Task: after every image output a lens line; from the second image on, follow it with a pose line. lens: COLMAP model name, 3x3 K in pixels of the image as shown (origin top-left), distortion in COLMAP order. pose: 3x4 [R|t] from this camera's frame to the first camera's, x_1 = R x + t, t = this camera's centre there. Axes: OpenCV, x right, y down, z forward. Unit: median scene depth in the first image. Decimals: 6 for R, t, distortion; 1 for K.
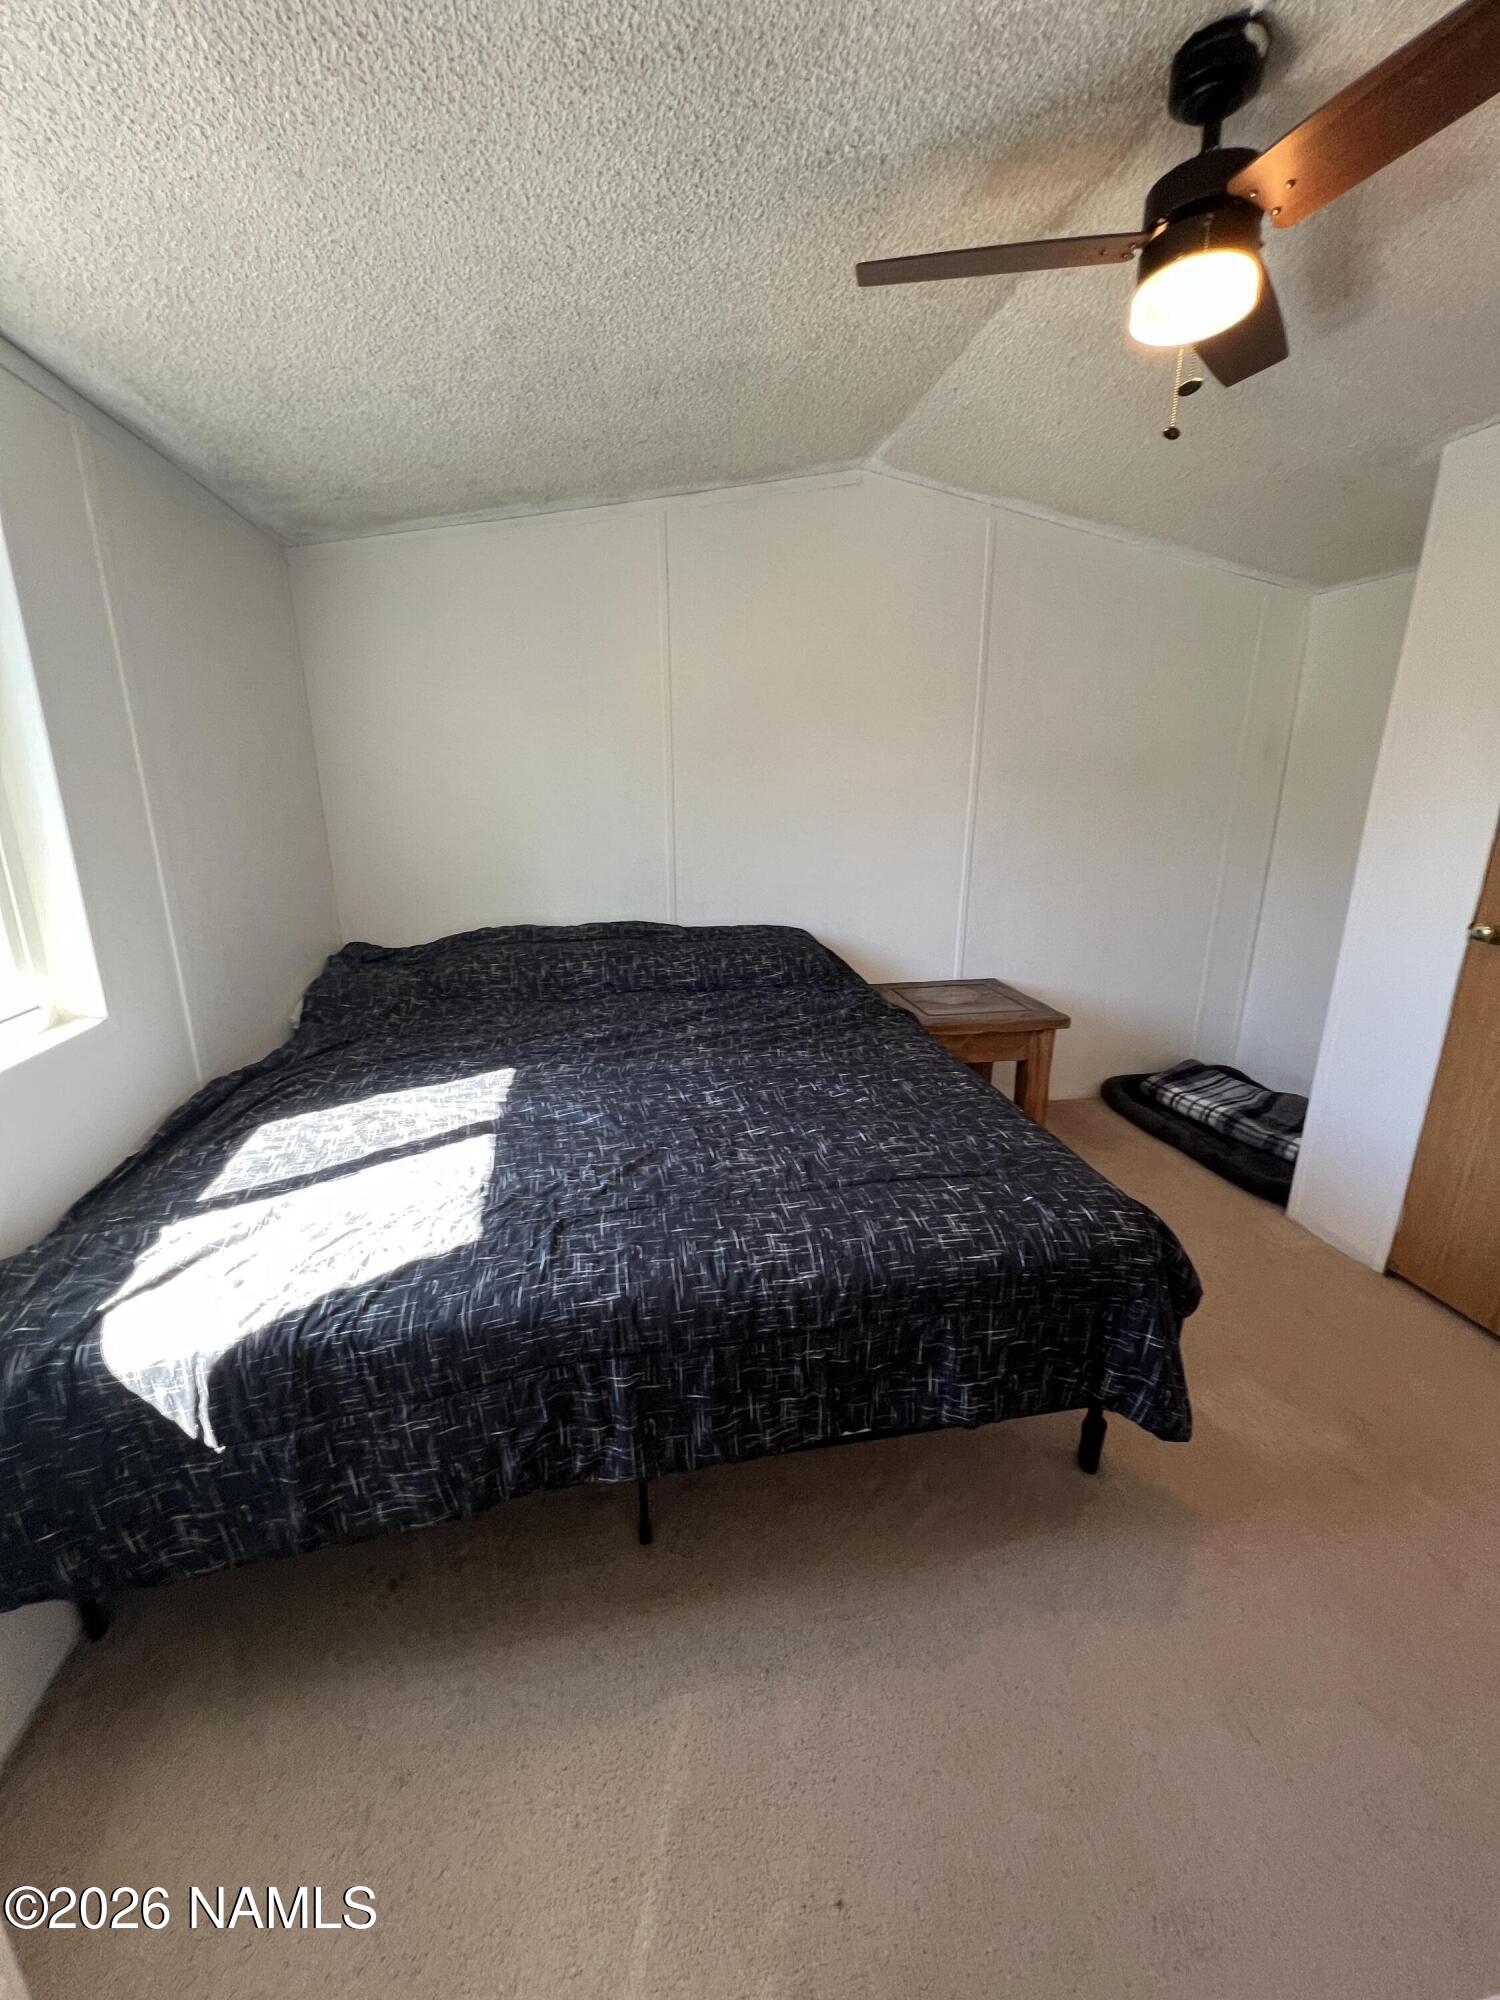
lens RADIAL K [[799.3, 0, 747.2], [0, 799.3, 998.3], [0, 0, 1]] dist [-0.004124, 0.001118]
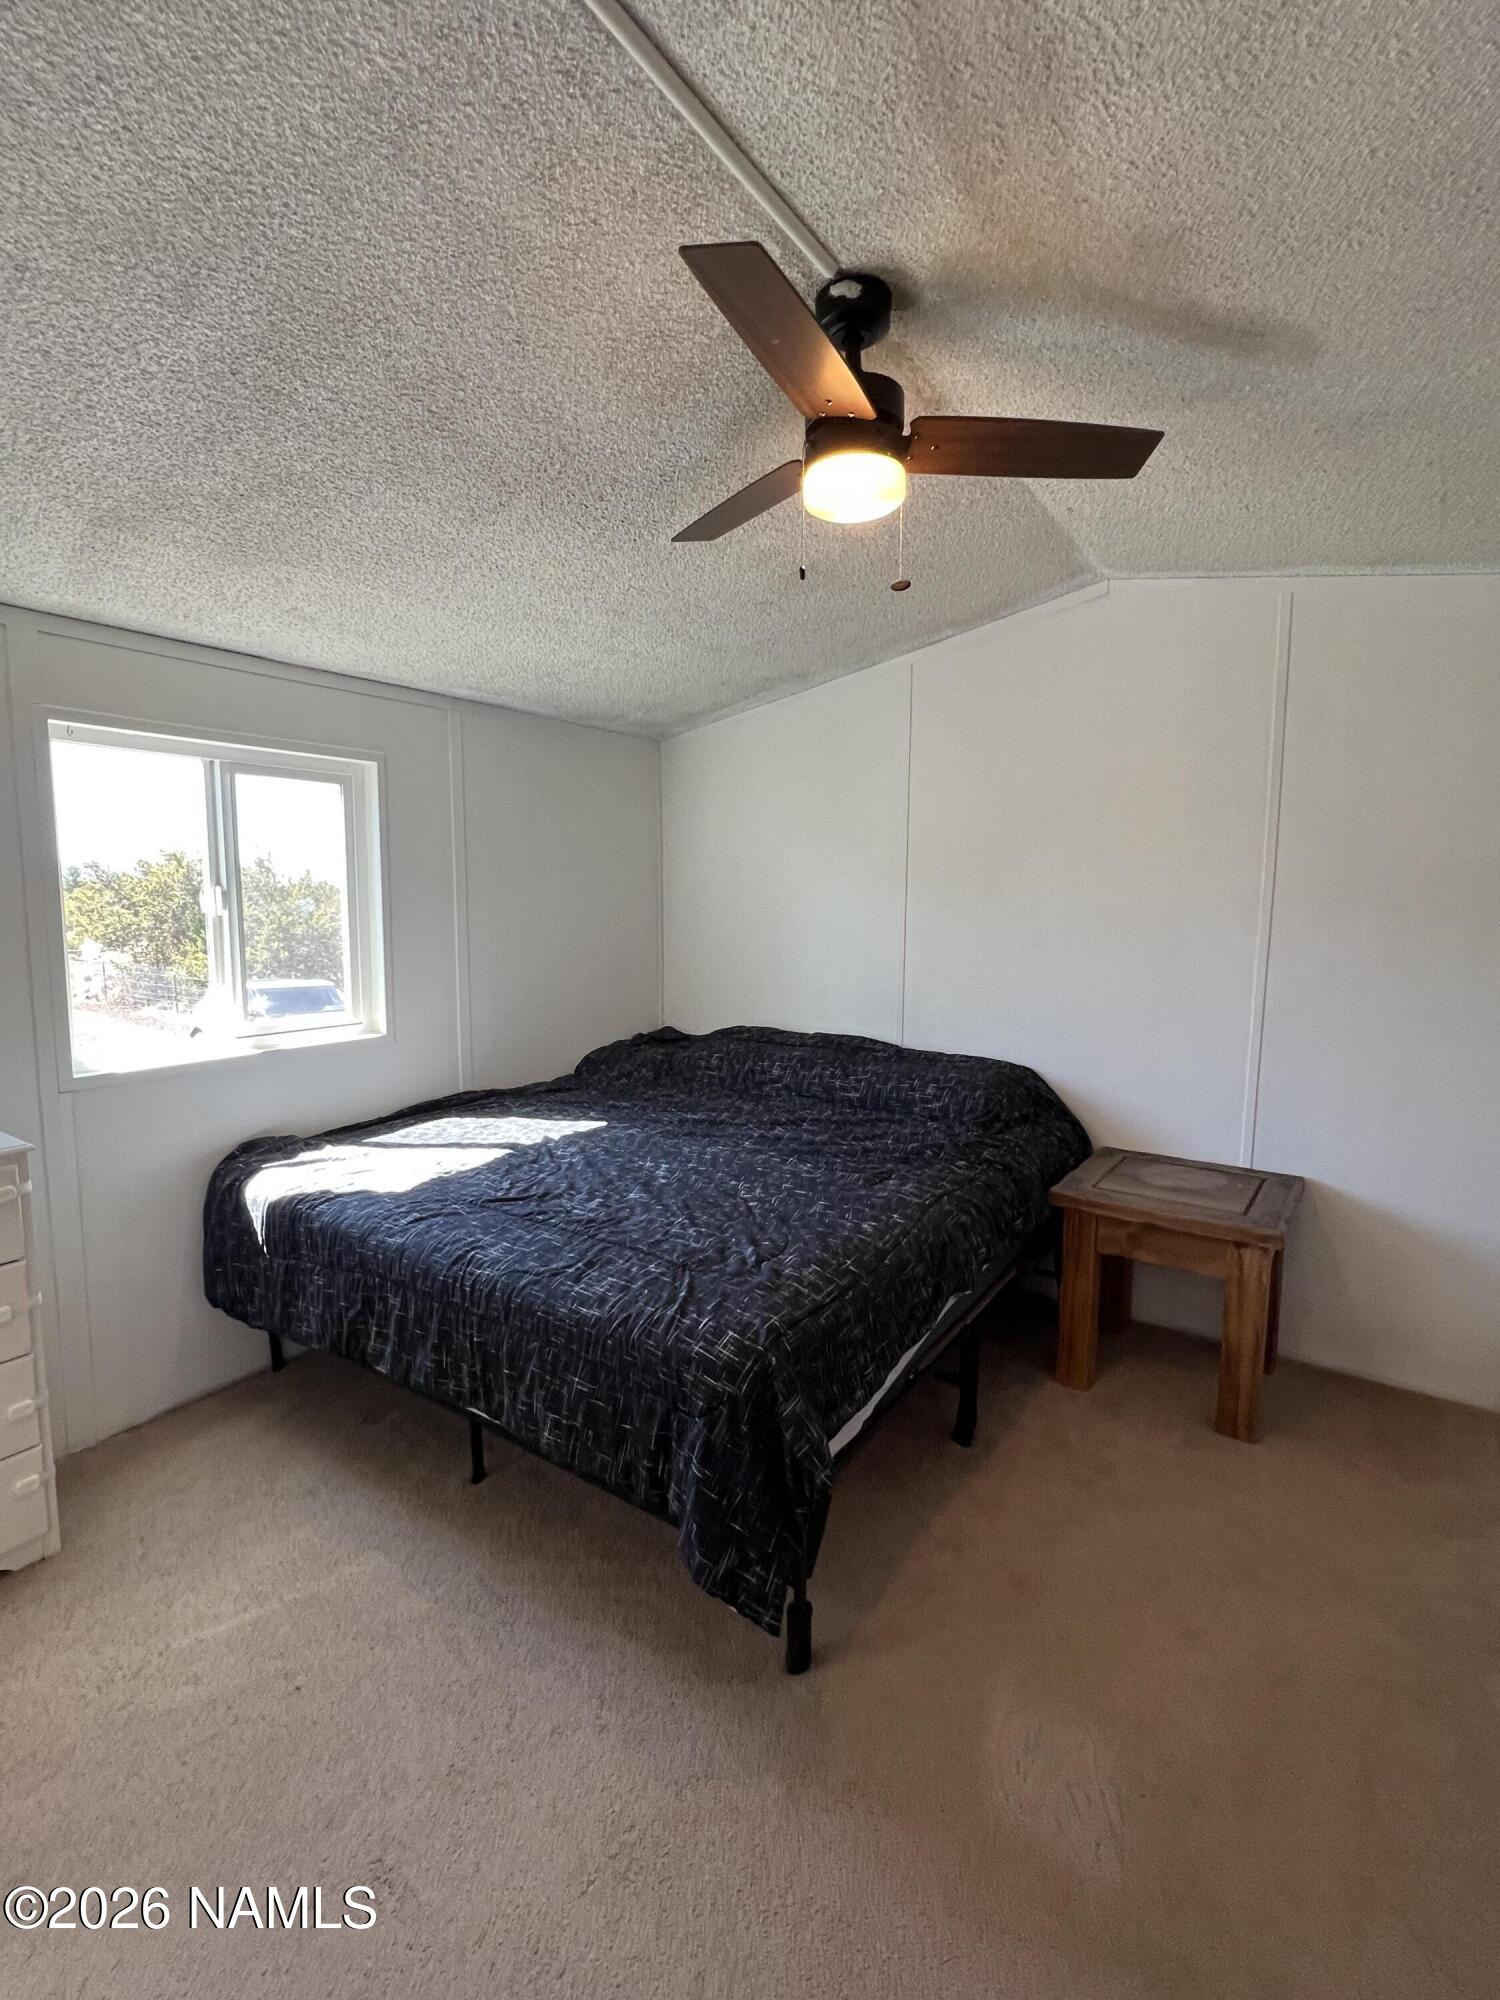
lens RADIAL K [[900.1, 0, 746.7], [0, 900.1, 995.0], [0, 0, 1]] dist [-0.000728, -0.000083]
pose [[0.701768, 0.079653, -0.707939, 0.903758], [-0.192373, 0.978001, -0.080658, -0.041753], [0.685940, 0.192792, 0.701653, 0.107407]]
